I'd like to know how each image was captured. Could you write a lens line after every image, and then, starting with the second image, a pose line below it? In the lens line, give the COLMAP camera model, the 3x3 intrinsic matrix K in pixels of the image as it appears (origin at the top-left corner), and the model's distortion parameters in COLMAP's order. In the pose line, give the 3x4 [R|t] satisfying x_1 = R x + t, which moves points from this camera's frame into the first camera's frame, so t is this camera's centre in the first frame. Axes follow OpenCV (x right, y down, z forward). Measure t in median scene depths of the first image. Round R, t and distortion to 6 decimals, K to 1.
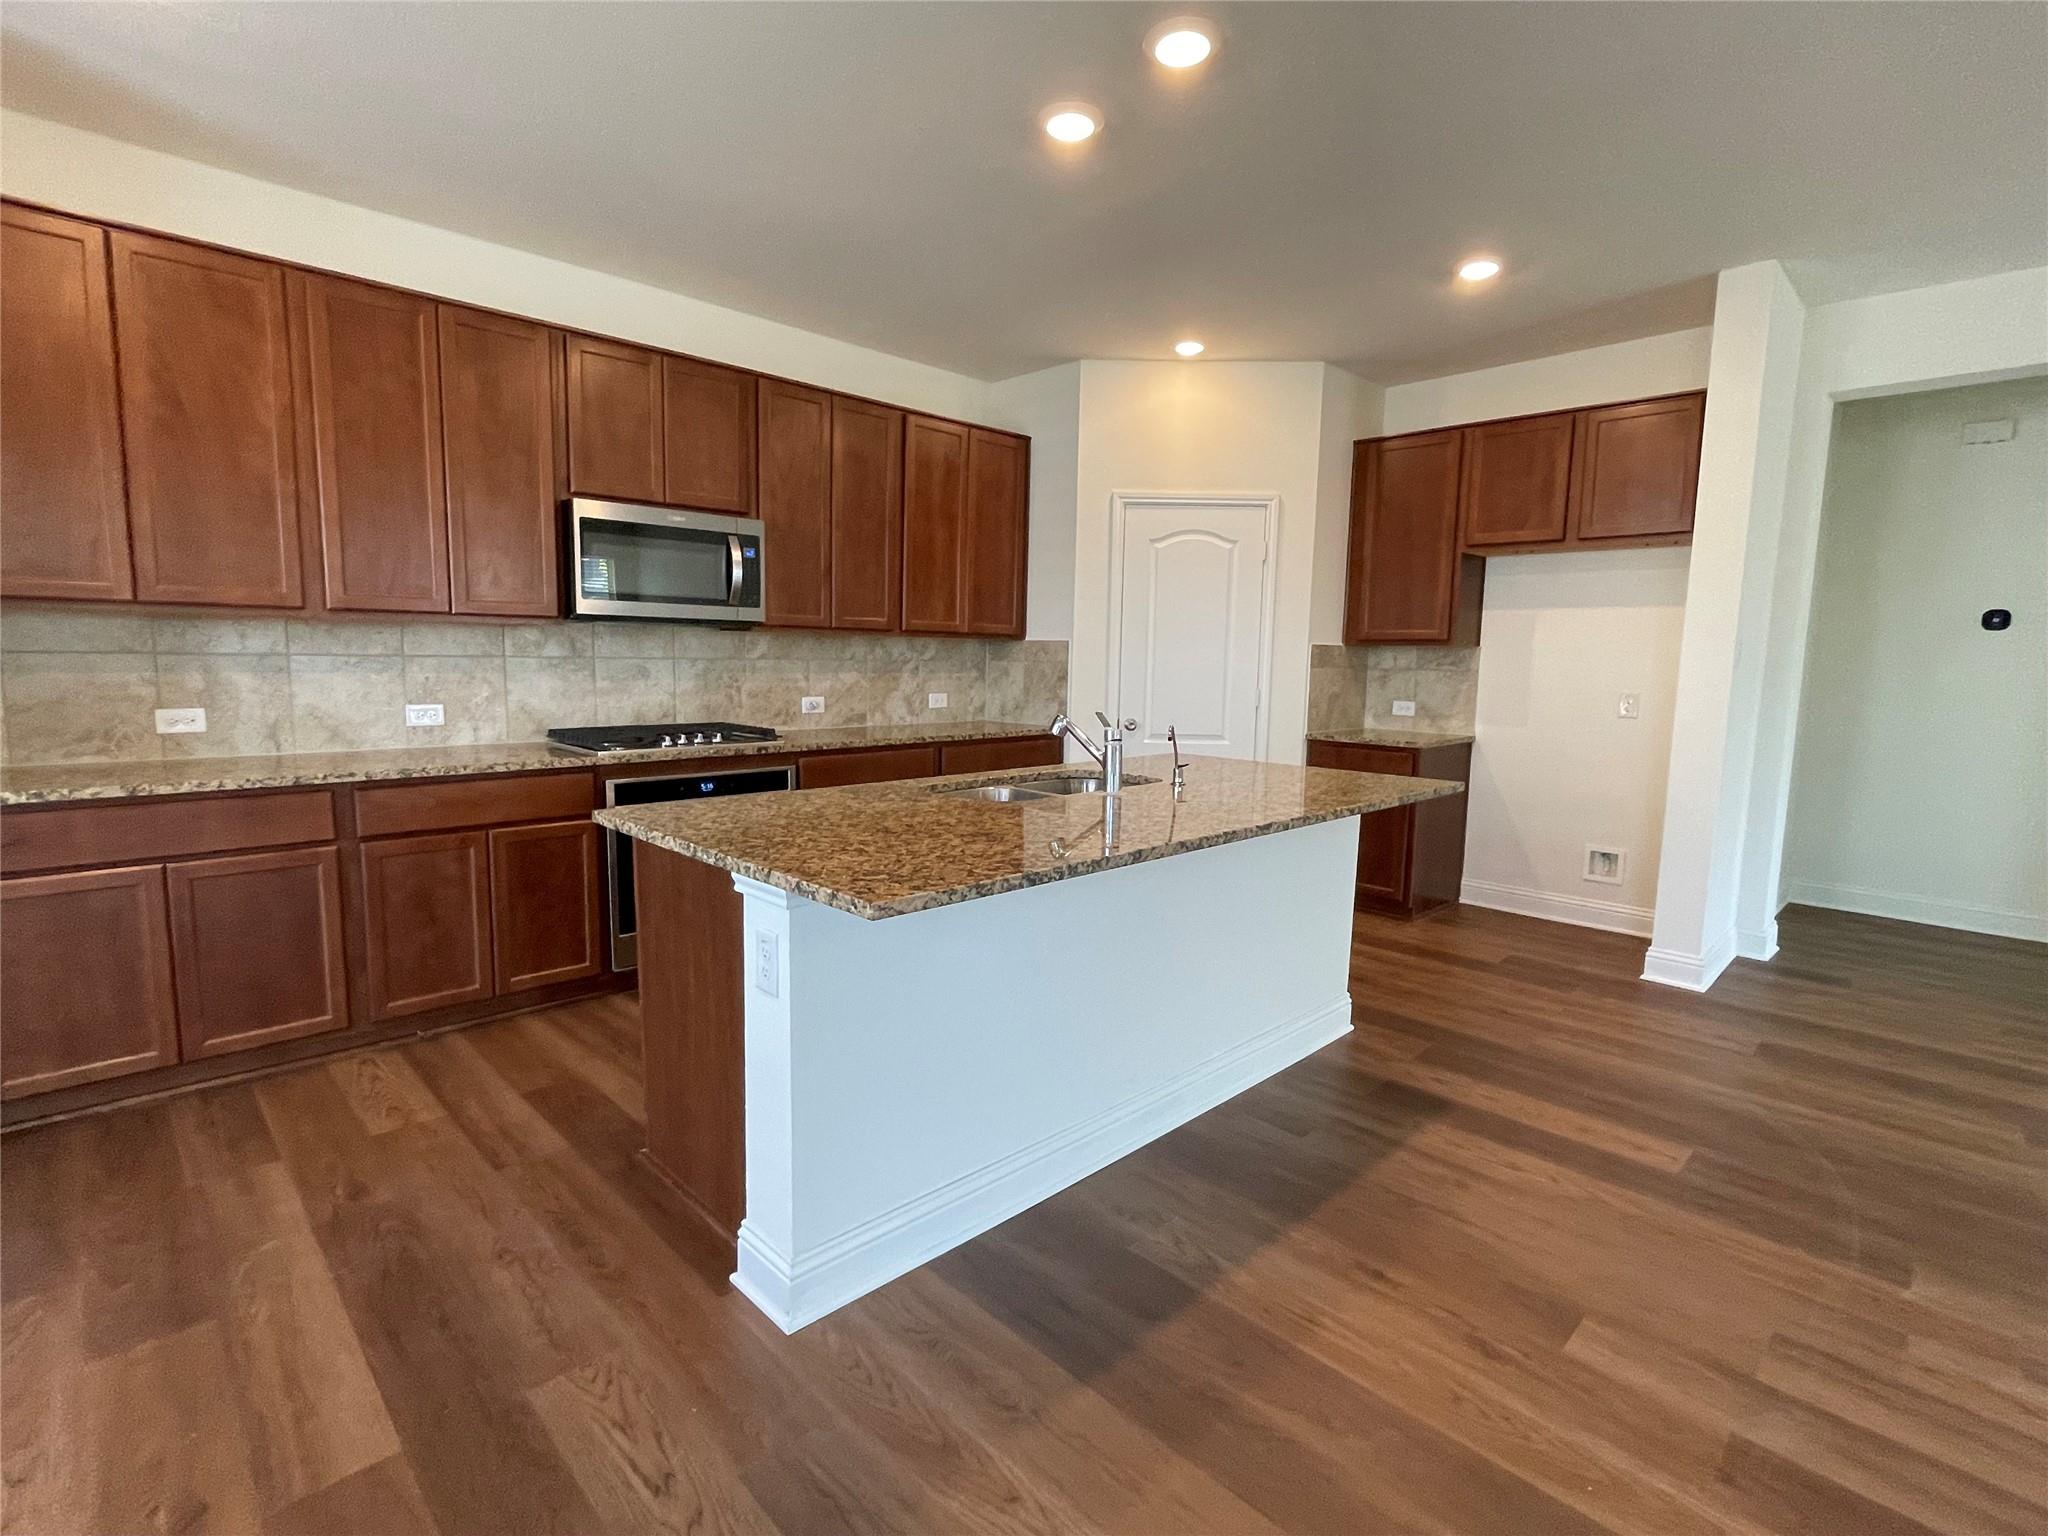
lens RADIAL K [[973.3, 0, 1029.8], [0, 973.3, 772.3], [0, 0, 1]] dist [-0.004885, 0.001102]
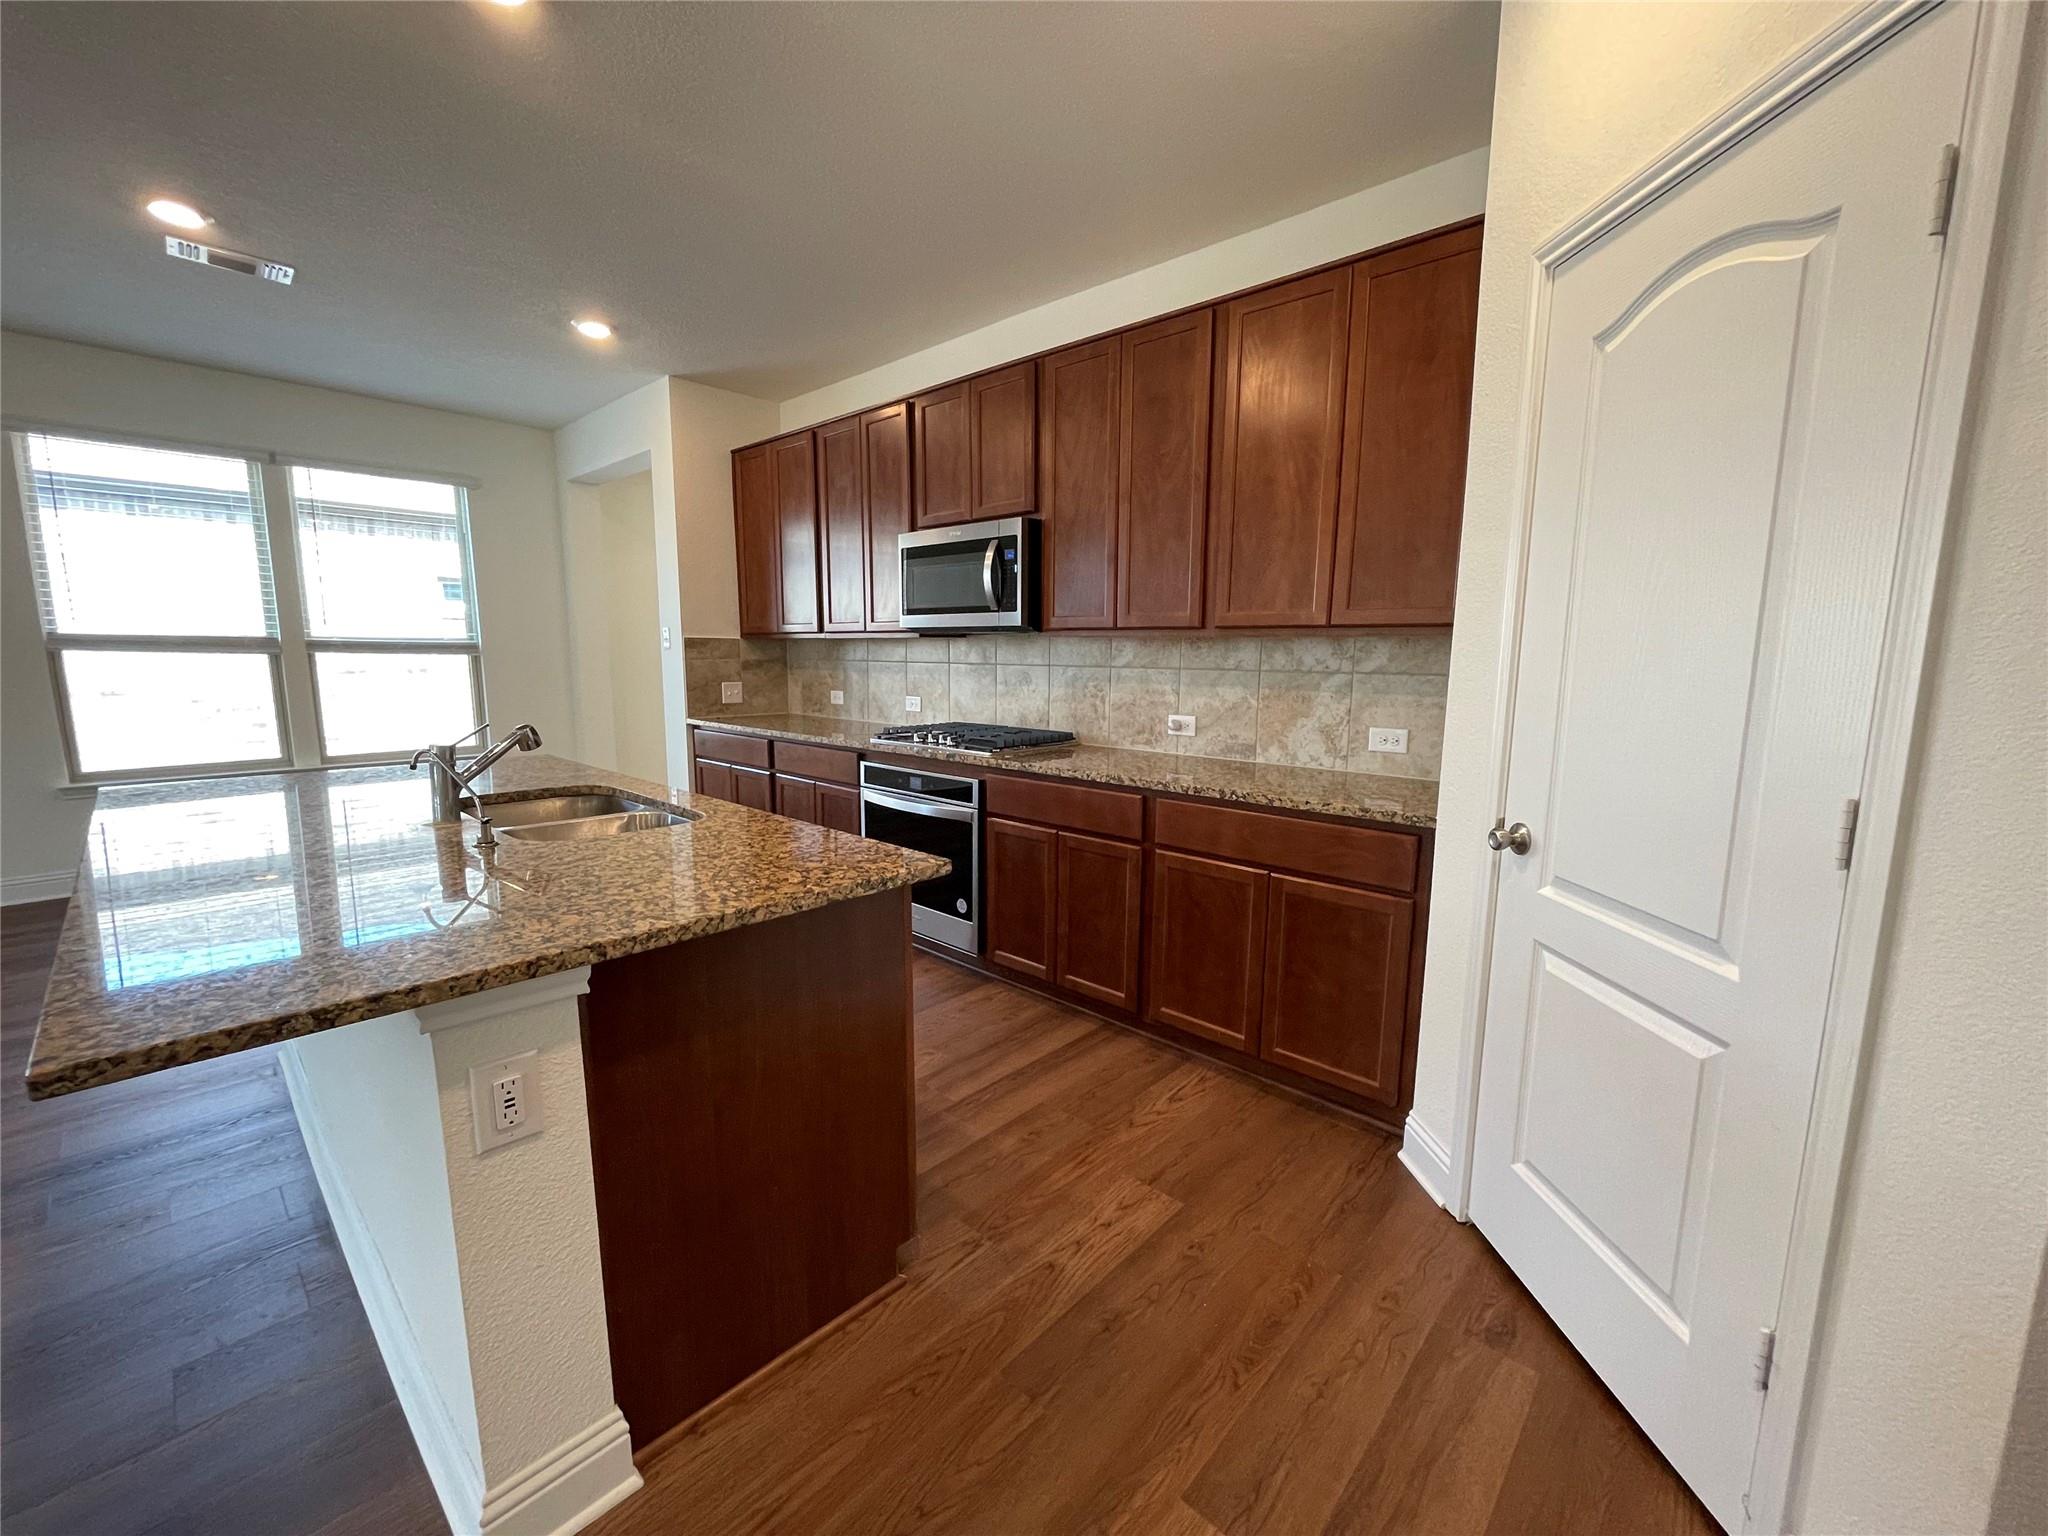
lens RADIAL K [[827.8, 0, 1025.2], [0, 827.8, 769.7], [0, 0, 1]] dist [-0.005740, 0.000787]
pose [[0.041307, 0.124933, -0.991305, 0.575814], [-0.127743, 0.984670, 0.118774, -0.123021], [0.990947, 0.121726, 0.056633, 1.053922]]
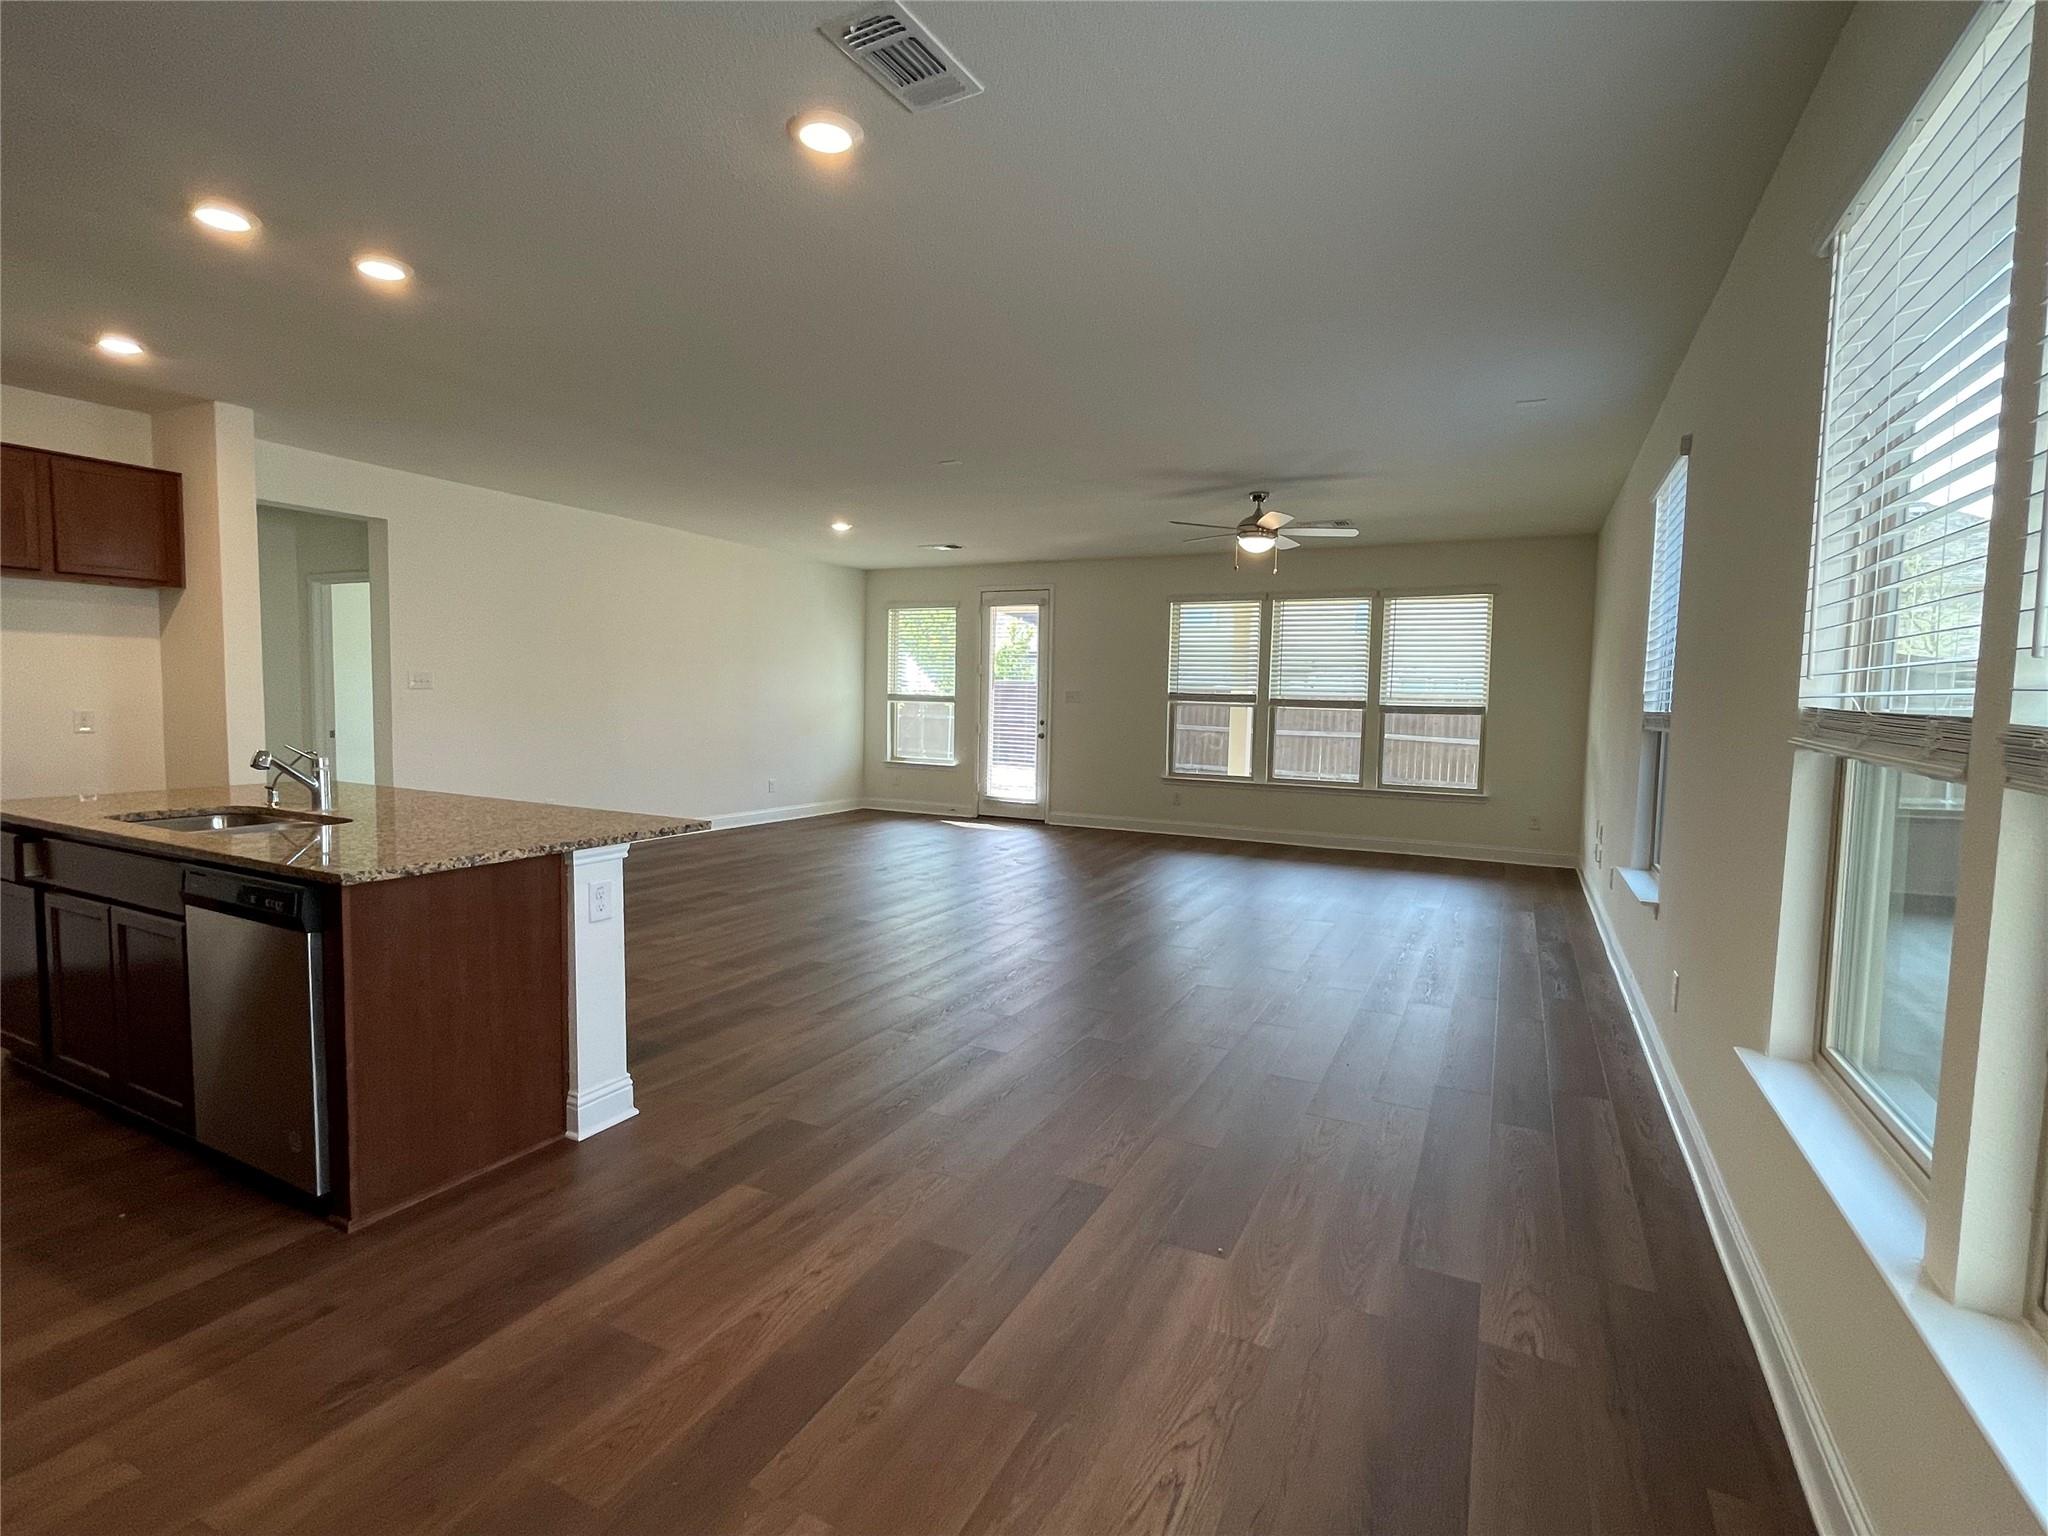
lens RADIAL K [[973.3, 0, 1023.9], [0, 973.3, 762.1], [0, 0, 1]] dist [-0.004885, 0.001102]
pose [[-0.321729, -0.089490, 0.942593, -0.967397], [0.086549, 0.988576, 0.123397, -0.080479], [-0.942868, 0.121281, -0.310309, 0.401442]]
